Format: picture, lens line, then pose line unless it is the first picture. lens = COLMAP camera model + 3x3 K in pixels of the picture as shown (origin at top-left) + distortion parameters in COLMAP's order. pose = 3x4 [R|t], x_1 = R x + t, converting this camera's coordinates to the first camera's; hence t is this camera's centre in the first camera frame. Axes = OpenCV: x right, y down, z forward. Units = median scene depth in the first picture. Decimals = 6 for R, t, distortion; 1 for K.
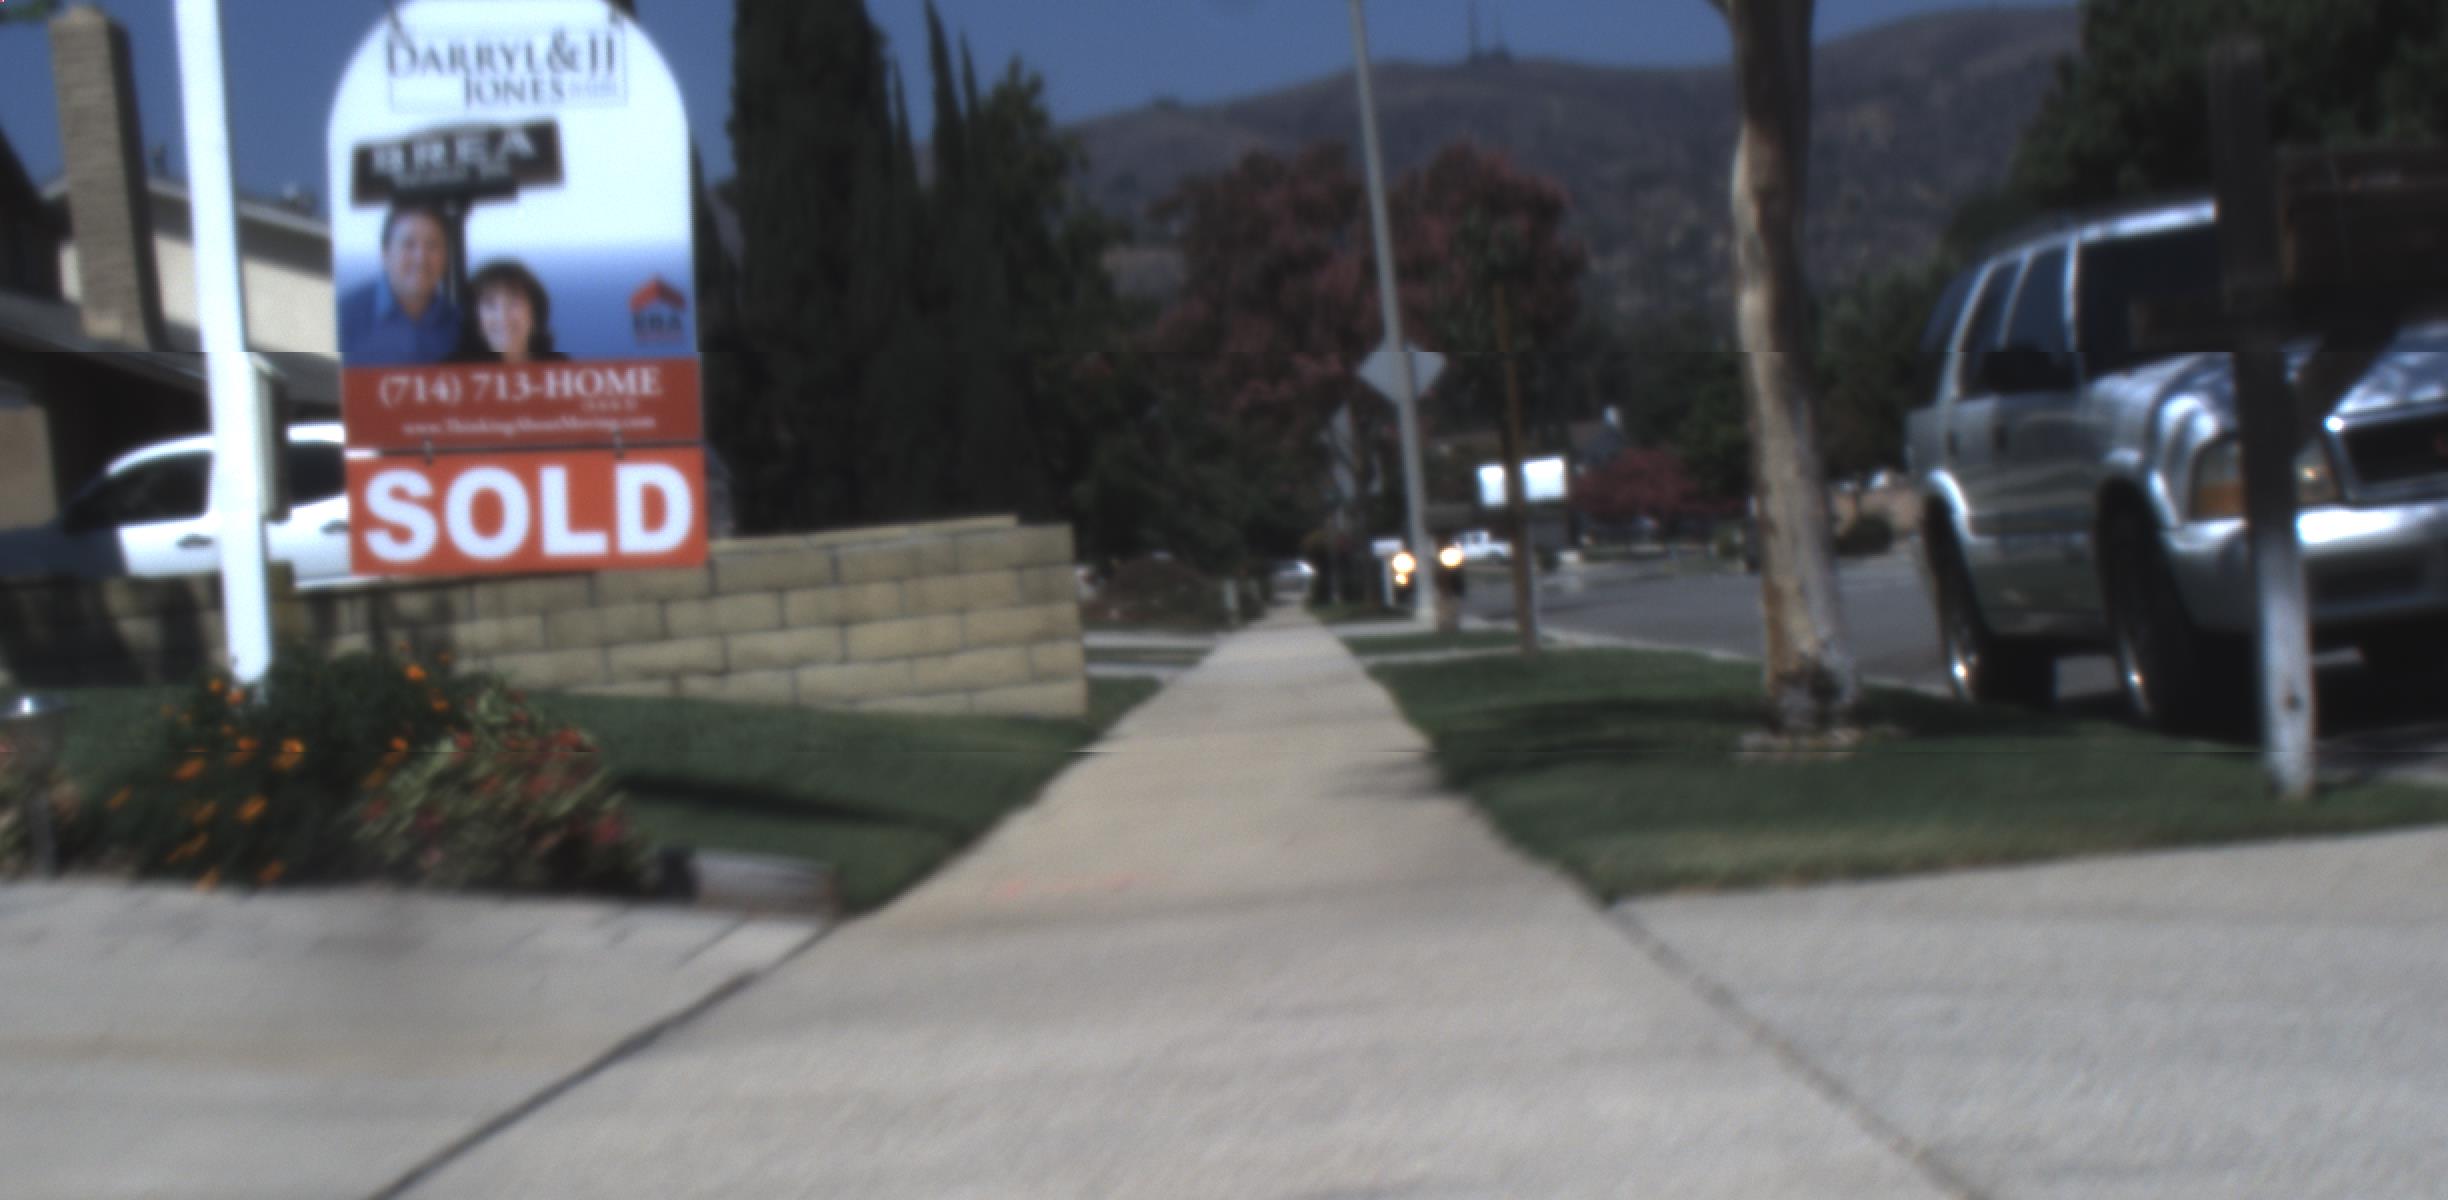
lens RADIAL K [[7569.5, 0, 1224.0], [0, 7569.5, 600.0], [0, 0, 1]] dist [-0.028752, -0.059773]
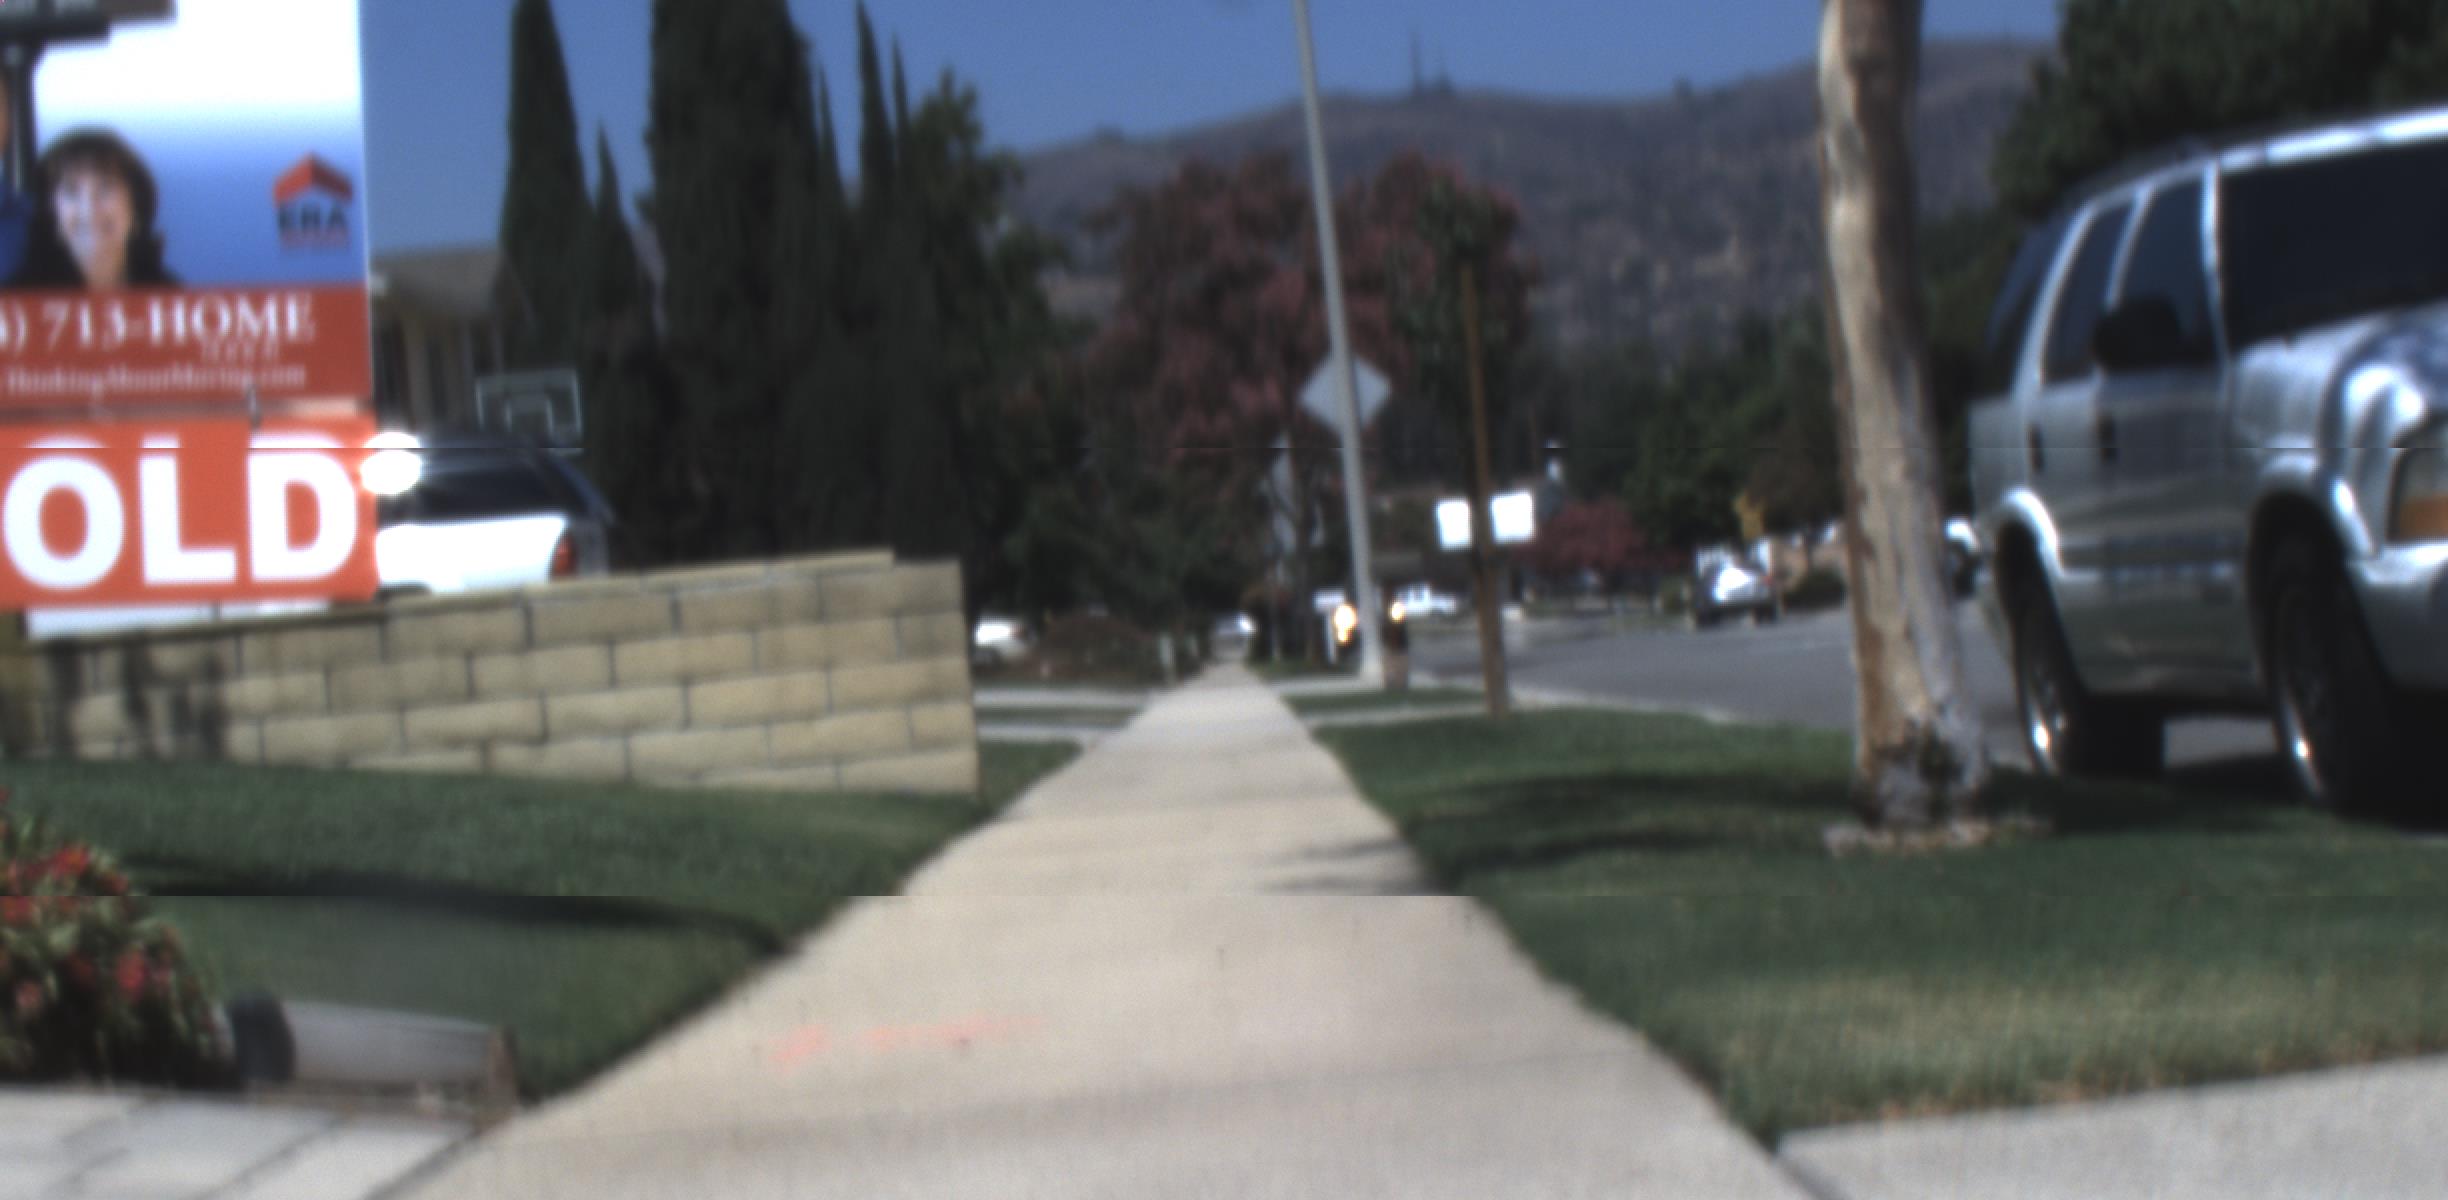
lens RADIAL K [[7569.5, 0, 1224.0], [0, 7569.5, 600.0], [0, 0, 1]] dist [-0.028752, -0.059773]
pose [[0.999968, -0.000864, 0.007957, 0.002241], [0.000924, 0.999971, -0.007557, 0.000584], [-0.007950, 0.007564, 0.999940, 0.163217]]
